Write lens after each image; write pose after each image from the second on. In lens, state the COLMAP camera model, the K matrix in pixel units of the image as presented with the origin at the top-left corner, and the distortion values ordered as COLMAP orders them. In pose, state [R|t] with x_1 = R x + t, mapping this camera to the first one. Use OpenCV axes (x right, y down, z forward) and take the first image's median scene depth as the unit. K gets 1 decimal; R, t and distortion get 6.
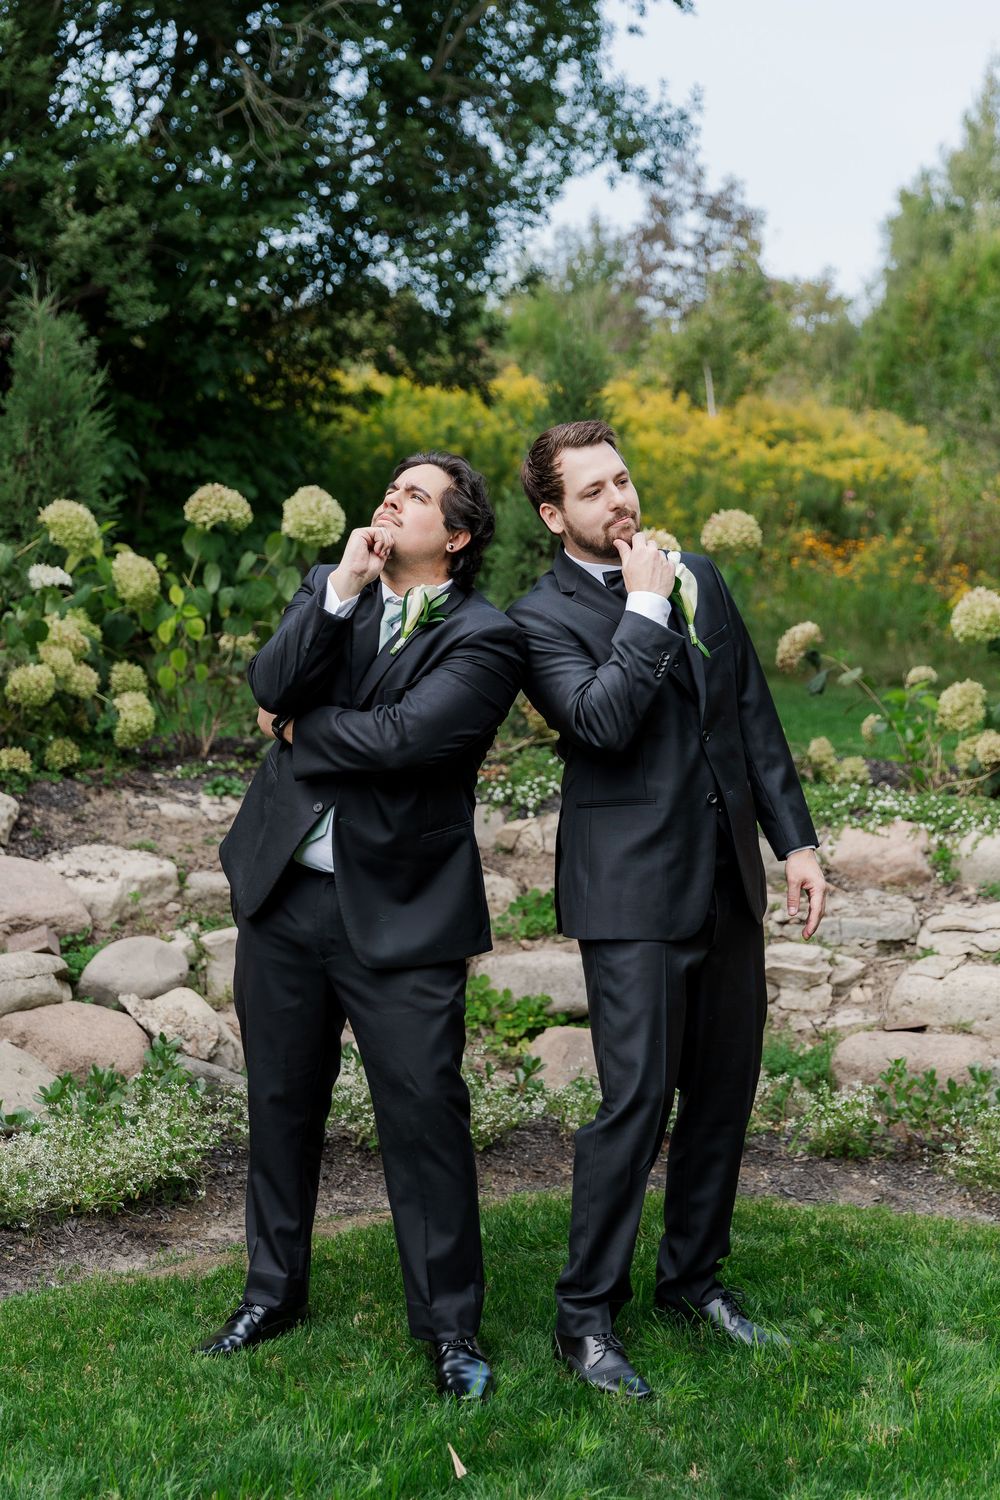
lens RADIAL K [[2216.1, 0, 491.6], [0, 2216.1, 788.1], [0, 0, 1]] dist [0.009055, 0.026876]
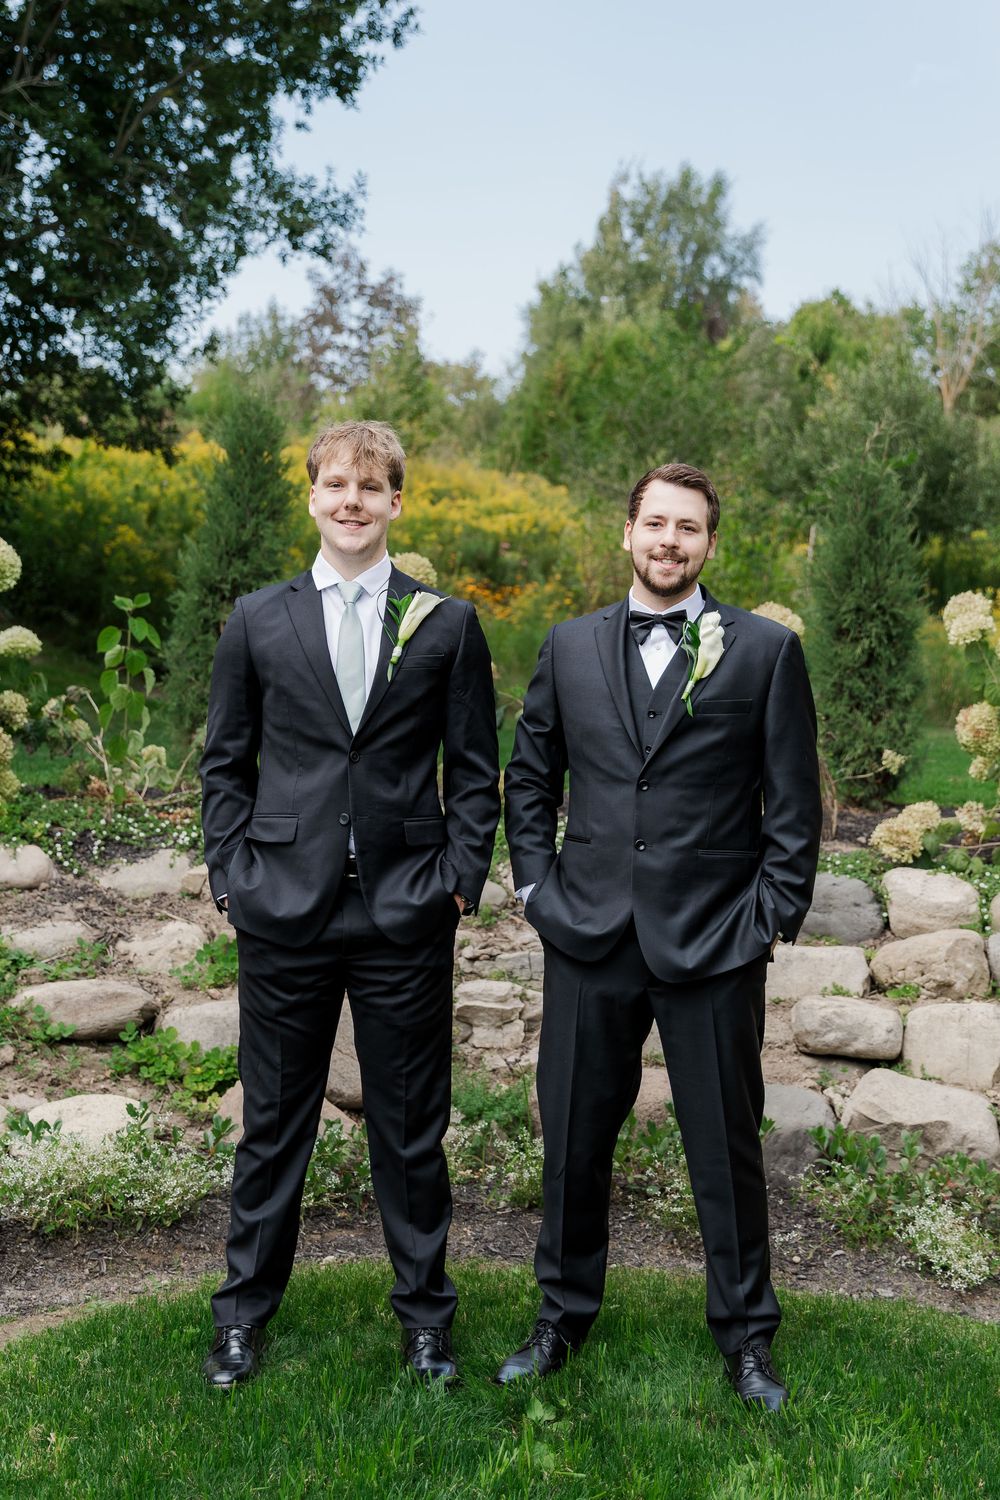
lens RADIAL K [[1991.3, 0, 499.8], [0, 1991.3, 654.2], [0, 0, 1]] dist [-0.007109, 0.038530]
pose [[0.987303, -0.017097, 0.157925, 0.003181], [0.029587, 0.996586, -0.077082, -0.005977], [-0.156068, 0.080775, 0.984438, 0.087594]]
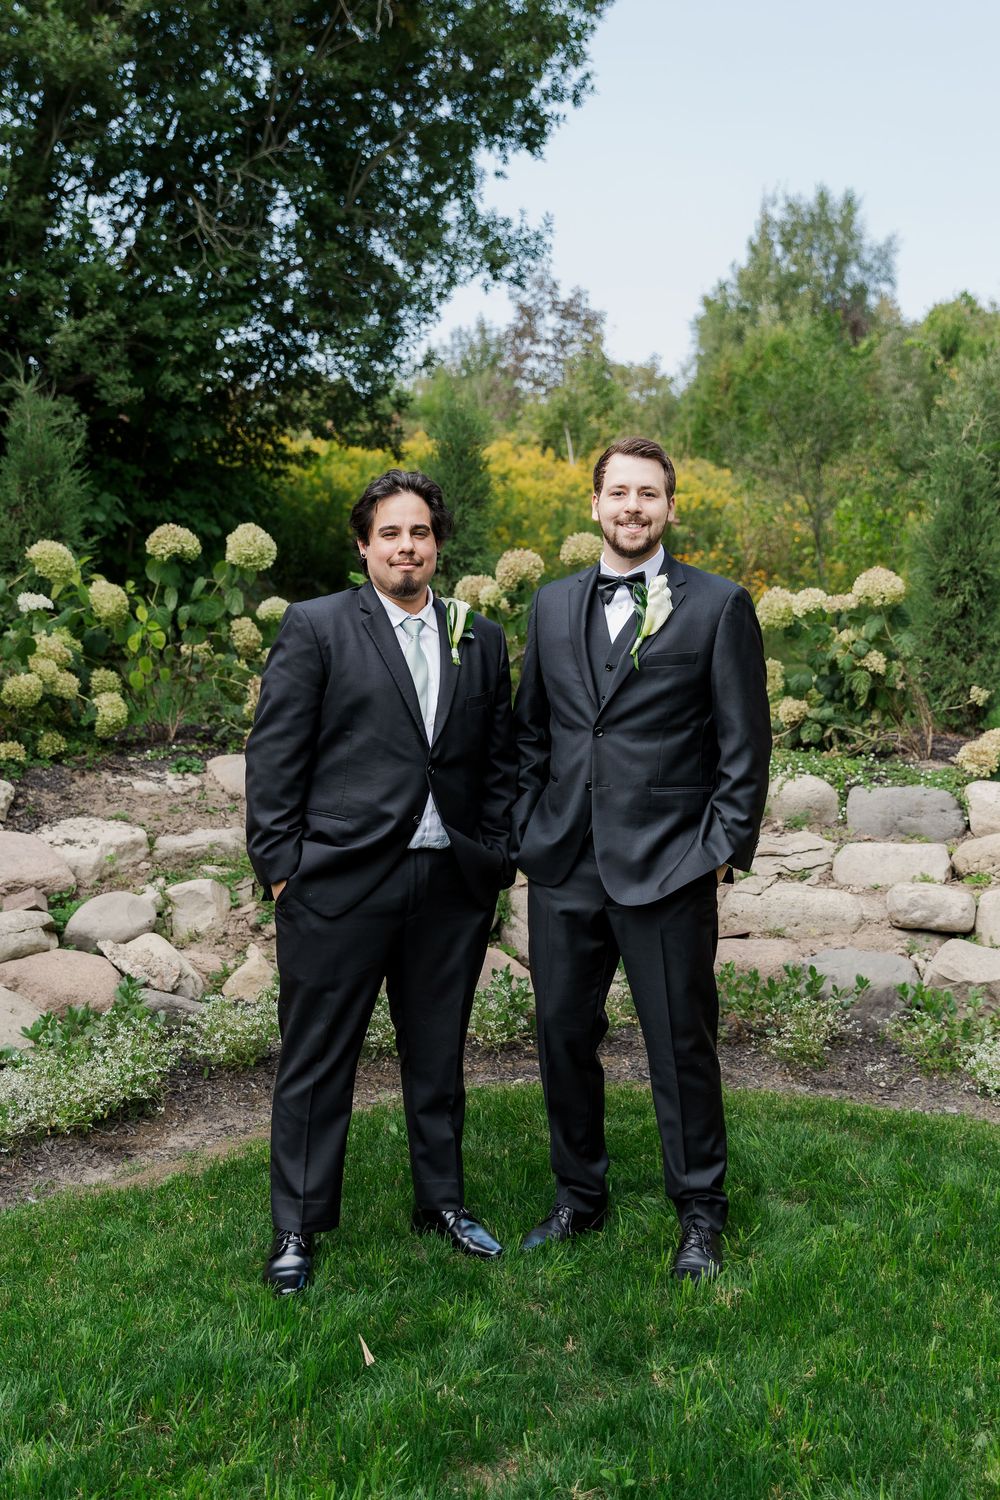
lens RADIAL K [[1653.2, 0, 548.2], [0, 1653.2, 722.6], [0, 0, 1]] dist [0.000020, 0.004794]
pose [[0.996262, -0.038527, 0.077310, 0.010393], [0.039612, 0.999136, -0.012557, -0.004514], [-0.076760, 0.015573, 0.996928, 0.051190]]
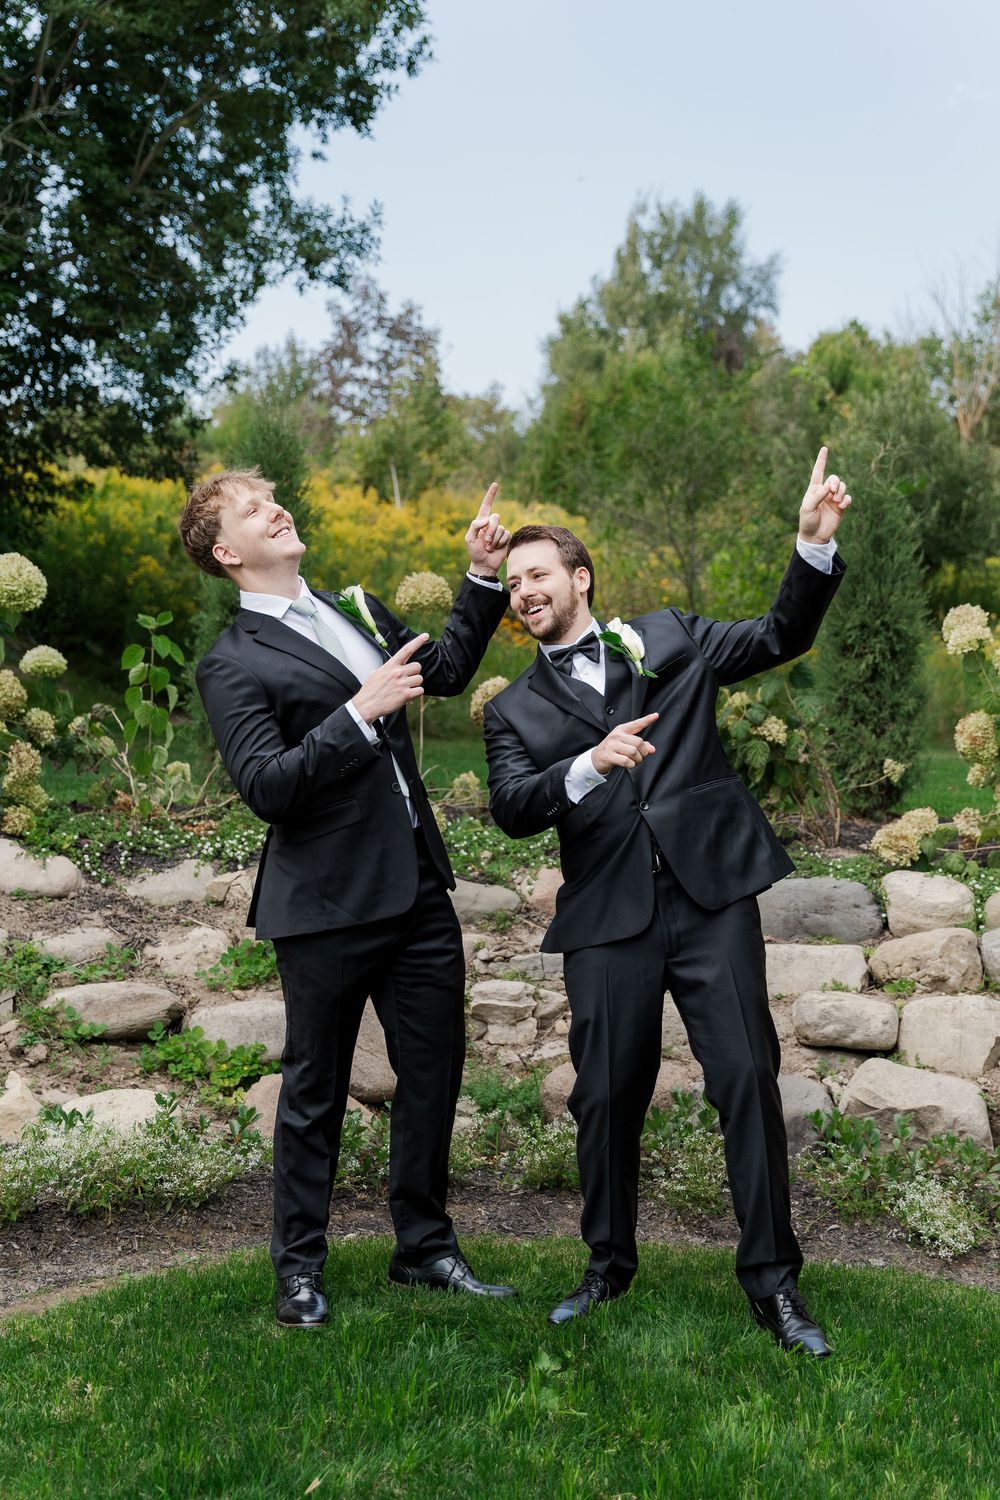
lens RADIAL K [[1969.9, 0, 544.0], [0, 1969.9, 757.4], [0, 0, 1]] dist [-0.000694, 0.008719]
pose [[0.985332, -0.030270, 0.167940, 0.004249], [0.037563, 0.998477, -0.040417, 0.003227], [-0.166460, 0.046132, 0.984968, 0.068844]]
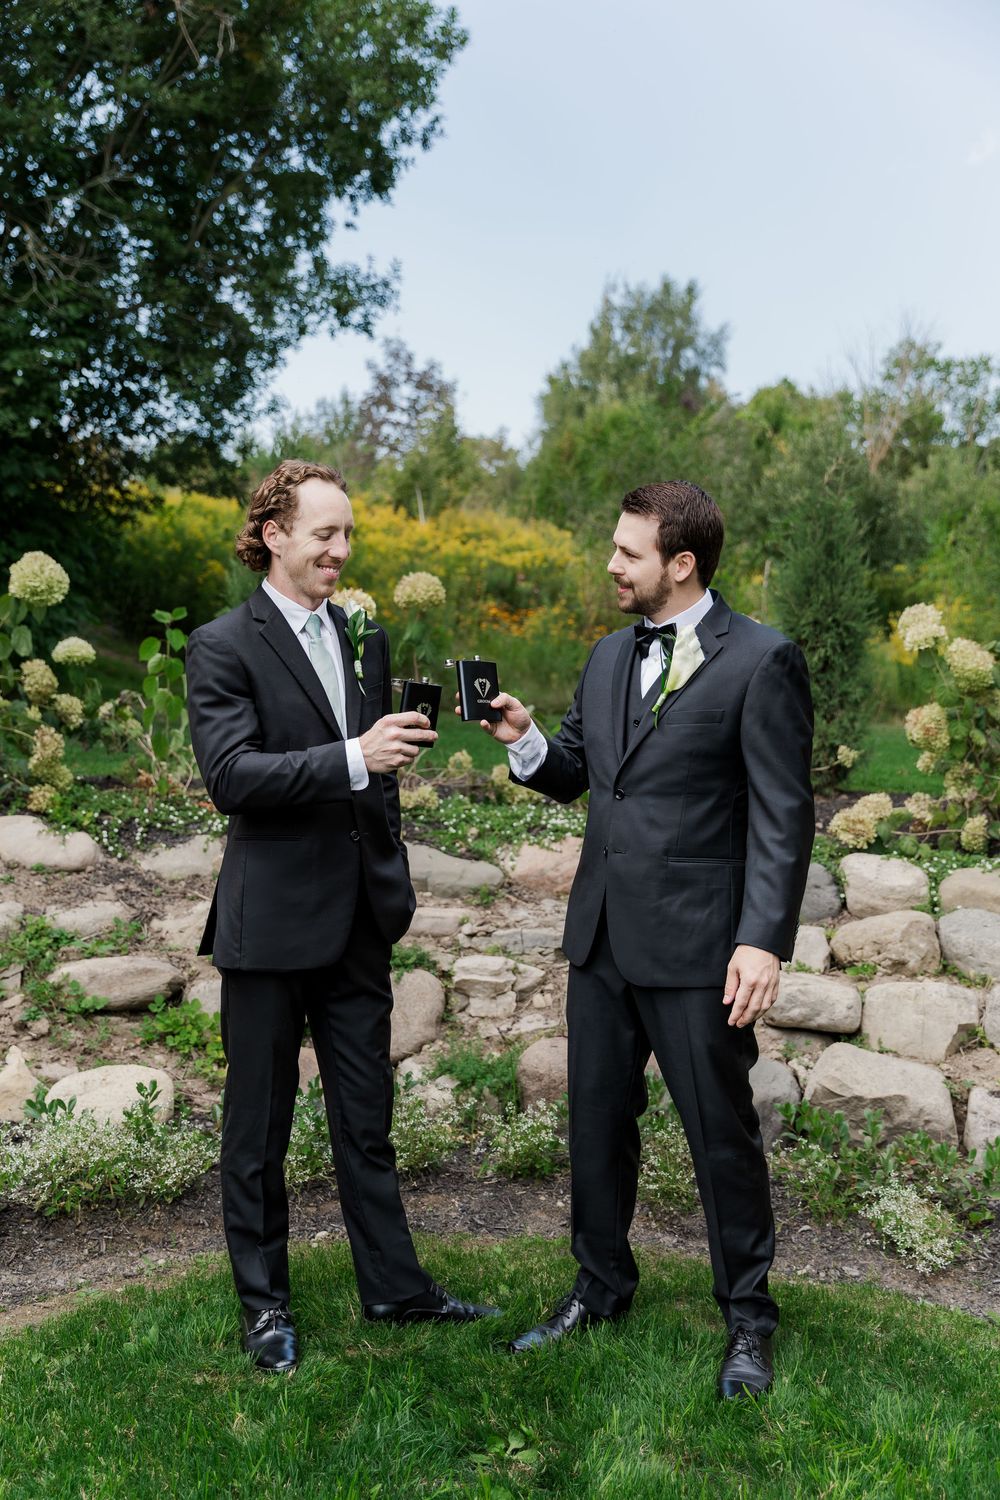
lens RADIAL K [[1522.9, 0, 490.2], [0, 1522.9, 773.3], [0, 0, 1]] dist [0.026911, -0.033916]
pose [[0.990372, -0.028071, 0.135558, 0.033905], [0.029209, 0.999553, -0.006418, -0.013677], [-0.135318, 0.010315, 0.990749, 0.205228]]
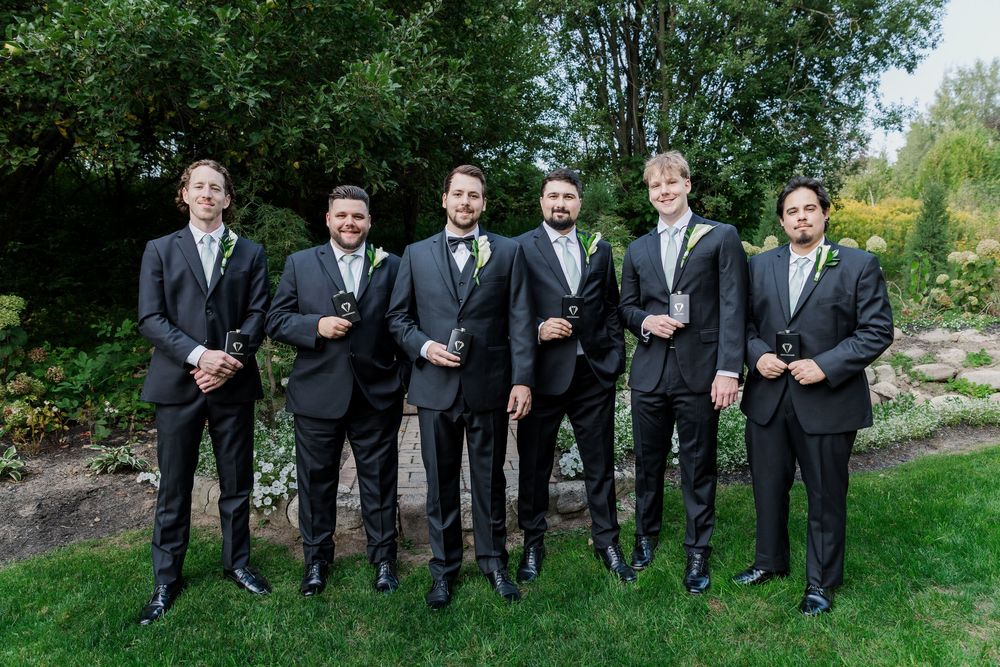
lens RADIAL K [[680.7, 0, 515.5], [0, 680.7, 348.6], [0, 0, 1]] dist [0.004611, -0.006125]
pose [[0.938461, -0.044336, -0.342528, -0.233679], [0.046630, 0.998911, -0.001540, 0.009152], [0.342223, -0.014527, 0.939506, -0.151284]]
